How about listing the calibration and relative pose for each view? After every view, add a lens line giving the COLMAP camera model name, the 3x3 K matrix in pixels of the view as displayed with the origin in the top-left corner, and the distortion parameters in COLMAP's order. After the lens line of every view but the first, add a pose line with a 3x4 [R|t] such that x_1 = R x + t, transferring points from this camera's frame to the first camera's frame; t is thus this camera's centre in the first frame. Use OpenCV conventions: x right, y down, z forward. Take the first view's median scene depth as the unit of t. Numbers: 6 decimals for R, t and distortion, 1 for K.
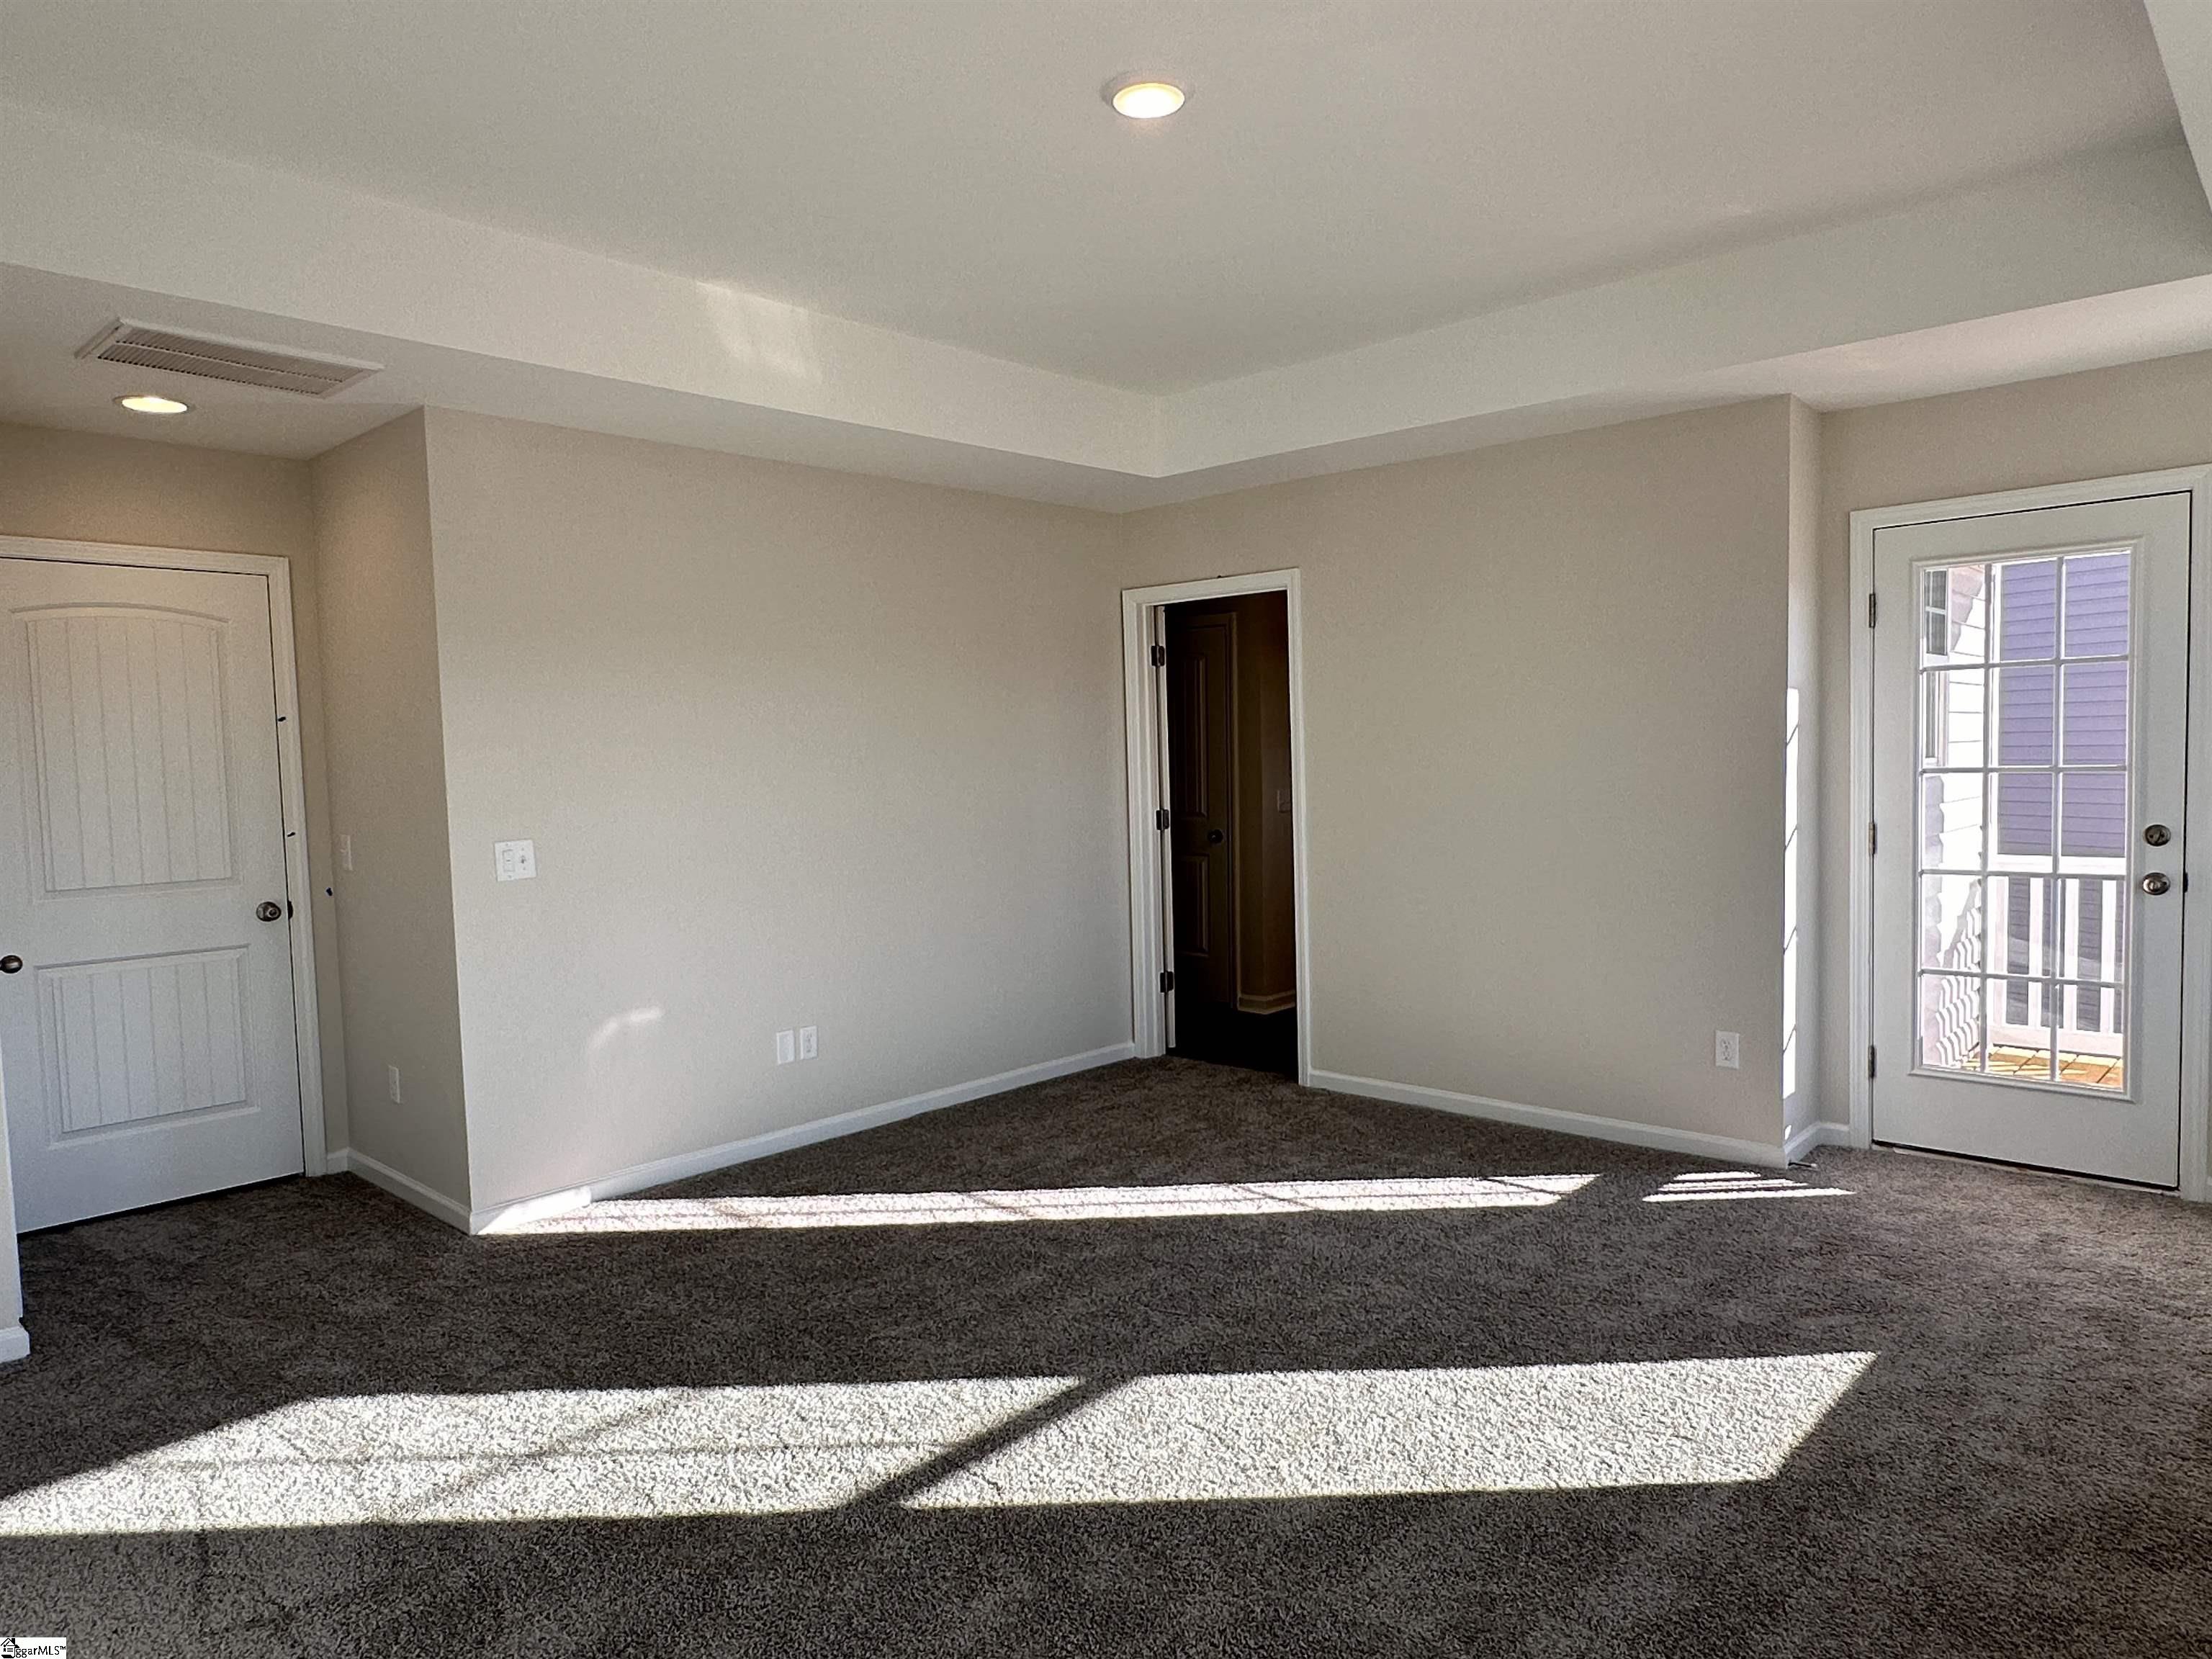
lens RADIAL K [[1360.5, 0, 1106.0], [0, 1360.5, 829.5], [0, 0, 1]] dist [0.001494, -0.000918]
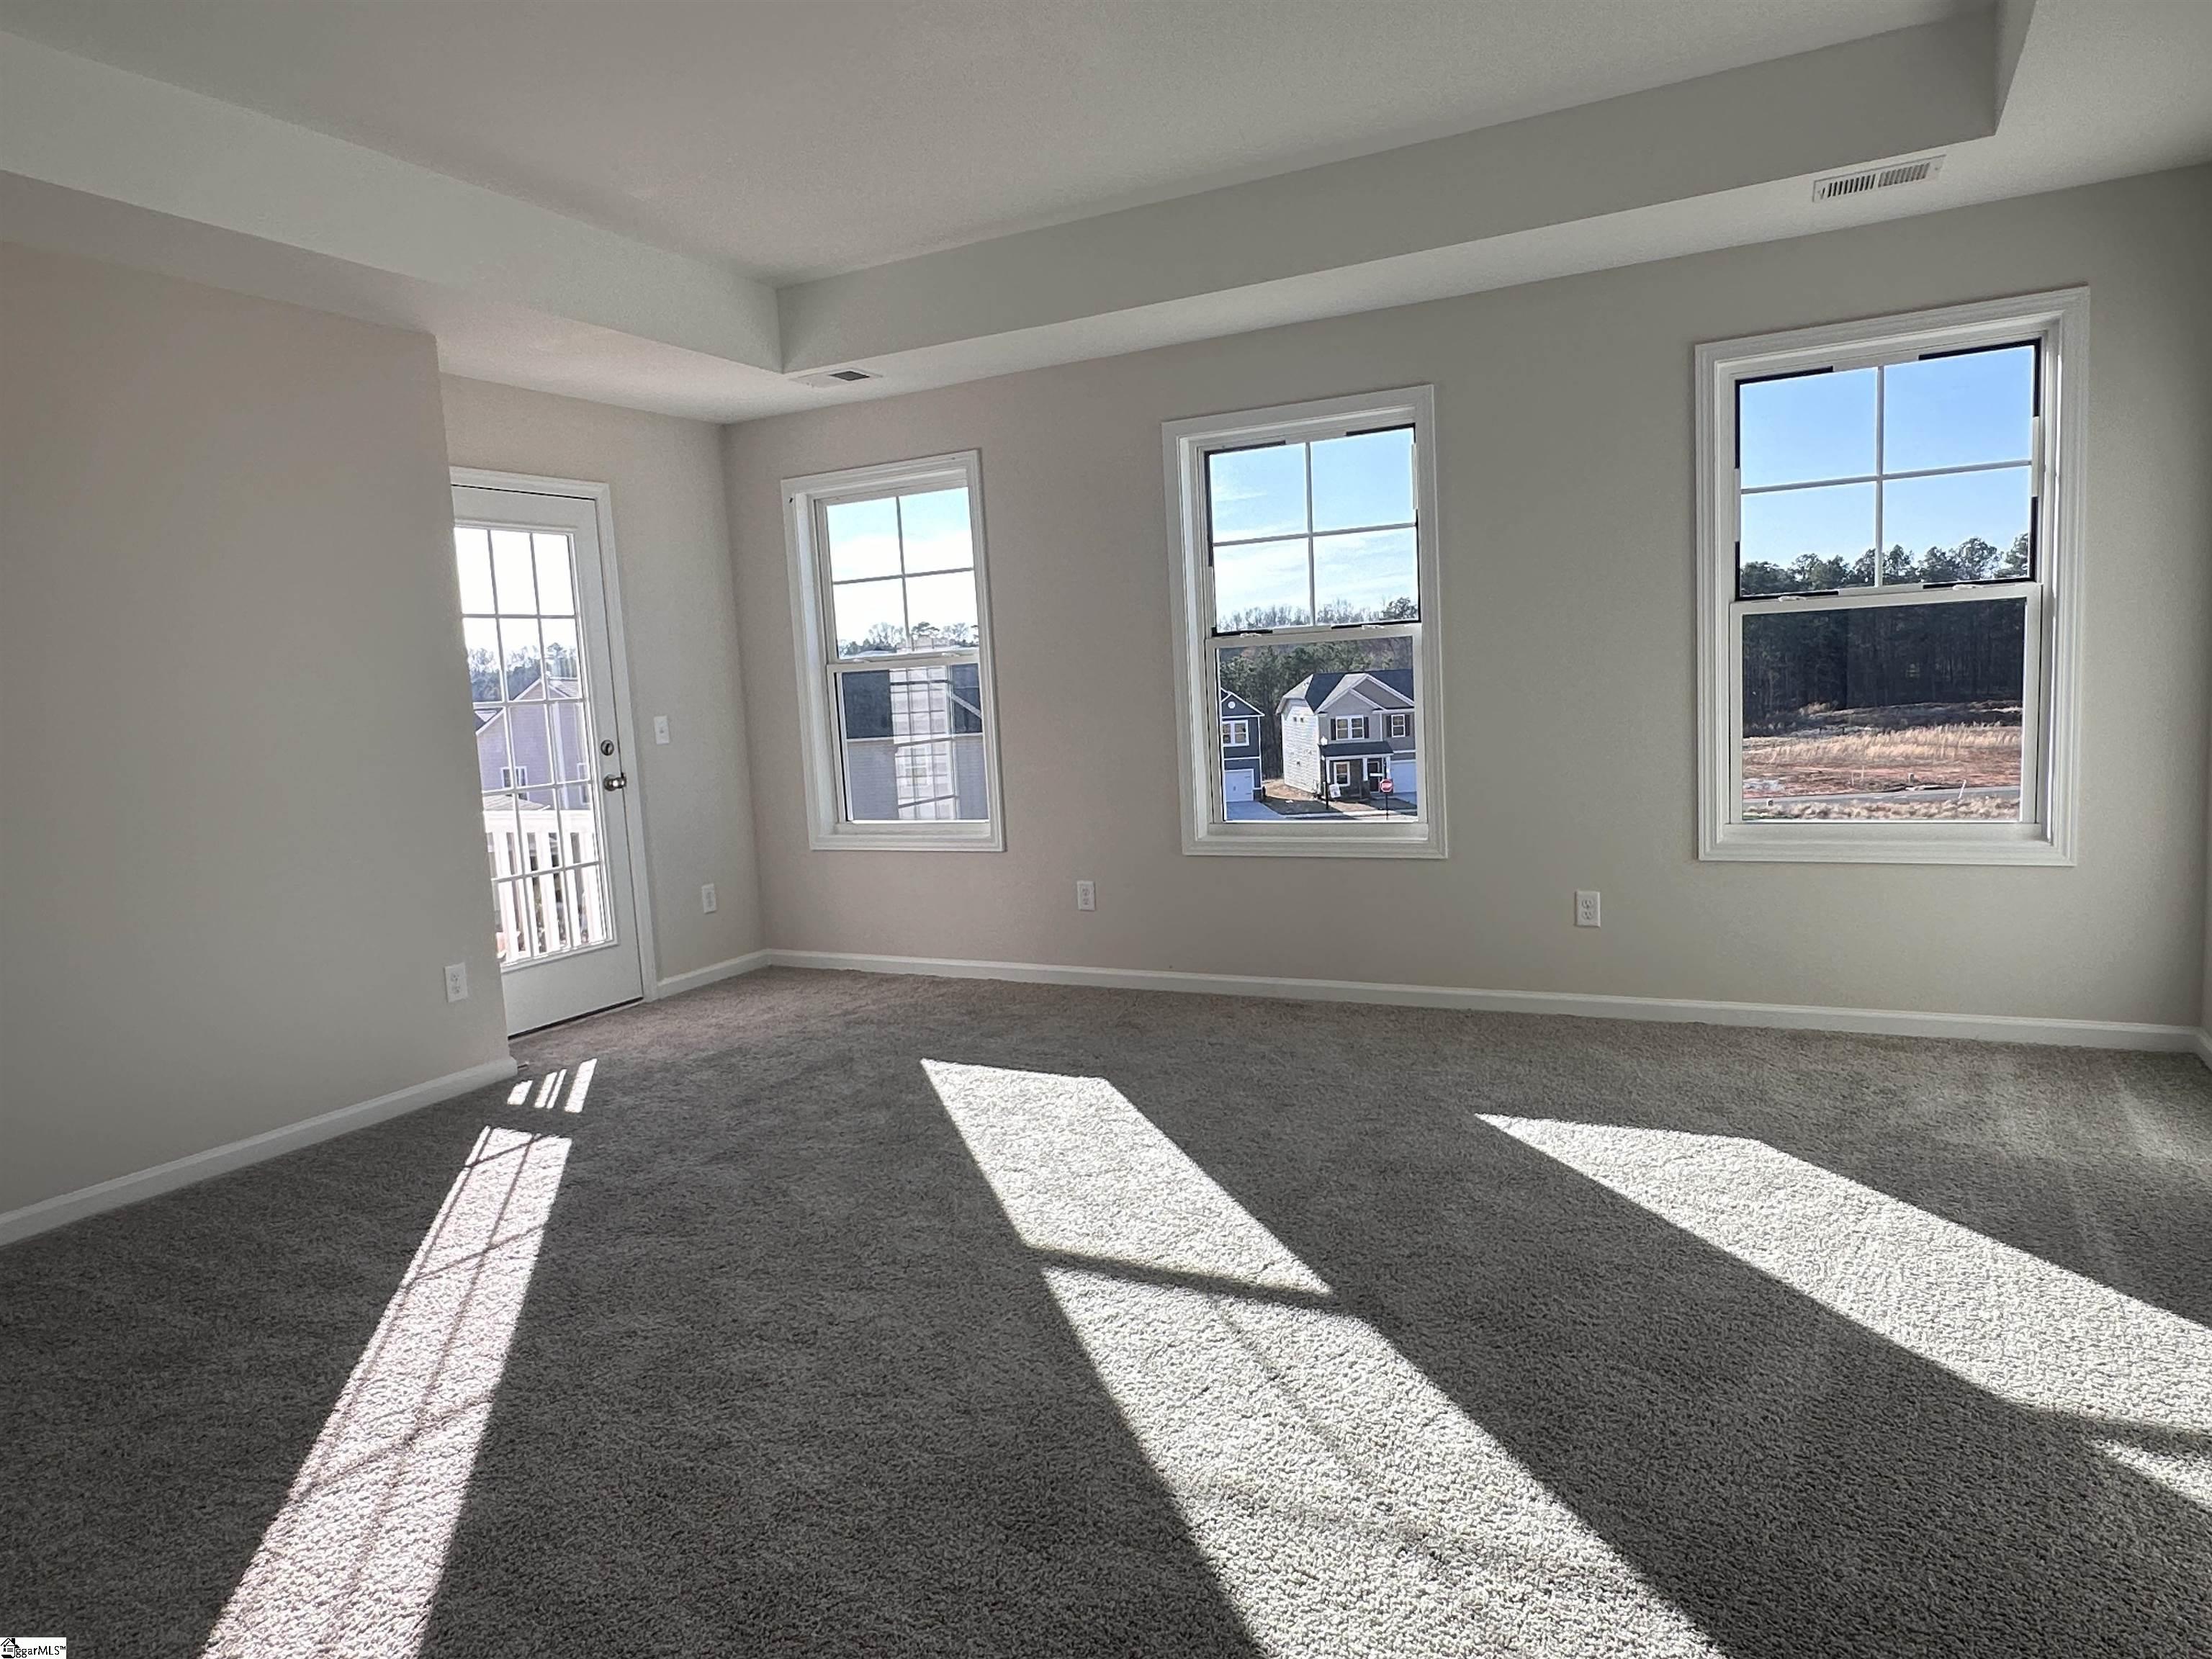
lens RADIAL K [[1360.5, 0, 1106.0], [0, 1360.5, 829.5], [0, 0, 1]] dist [0.001494, -0.000918]
pose [[-0.232844, -0.068986, 0.970064, -0.672489], [0.117752, 0.988142, 0.098536, 0.009561], [-0.965359, 0.137171, -0.221960, 0.817354]]
